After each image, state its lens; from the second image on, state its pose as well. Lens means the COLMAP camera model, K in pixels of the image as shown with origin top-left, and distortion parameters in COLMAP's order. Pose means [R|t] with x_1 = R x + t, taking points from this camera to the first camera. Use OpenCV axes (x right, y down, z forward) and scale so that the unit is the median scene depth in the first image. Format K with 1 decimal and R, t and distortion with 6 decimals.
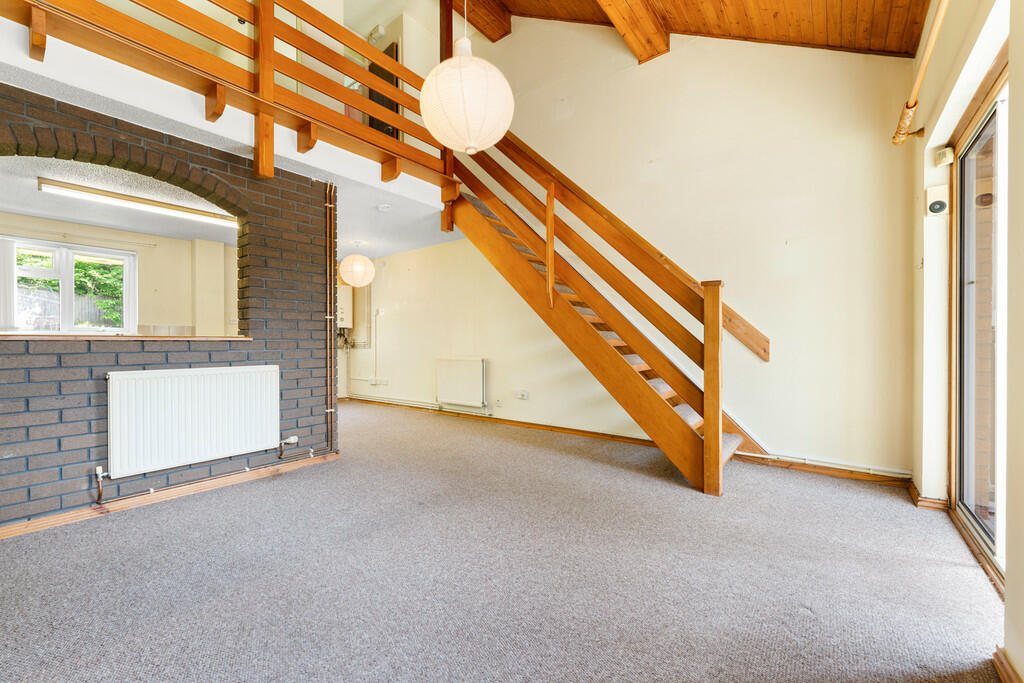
lens RADIAL K [[415.4, 0, 492.0], [0, 415.4, 343.5], [0, 0, 1]] dist [0.000501, -0.000466]
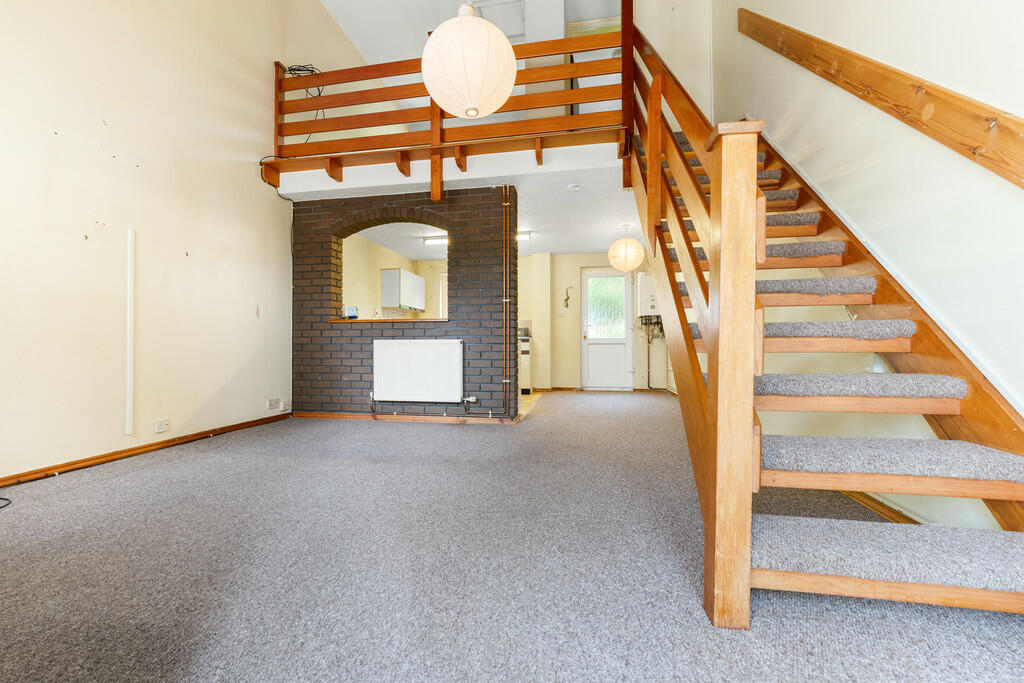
lens RADIAL K [[415.4, 0, 510.6], [0, 415.4, 338.1], [0, 0, 1]] dist [0.000501, -0.000466]
pose [[0.475175, -0.011333, -0.879818, 0.725343], [-0.005009, 0.999866, -0.015585, 0.069215], [0.879877, 0.011813, 0.475055, 0.531315]]
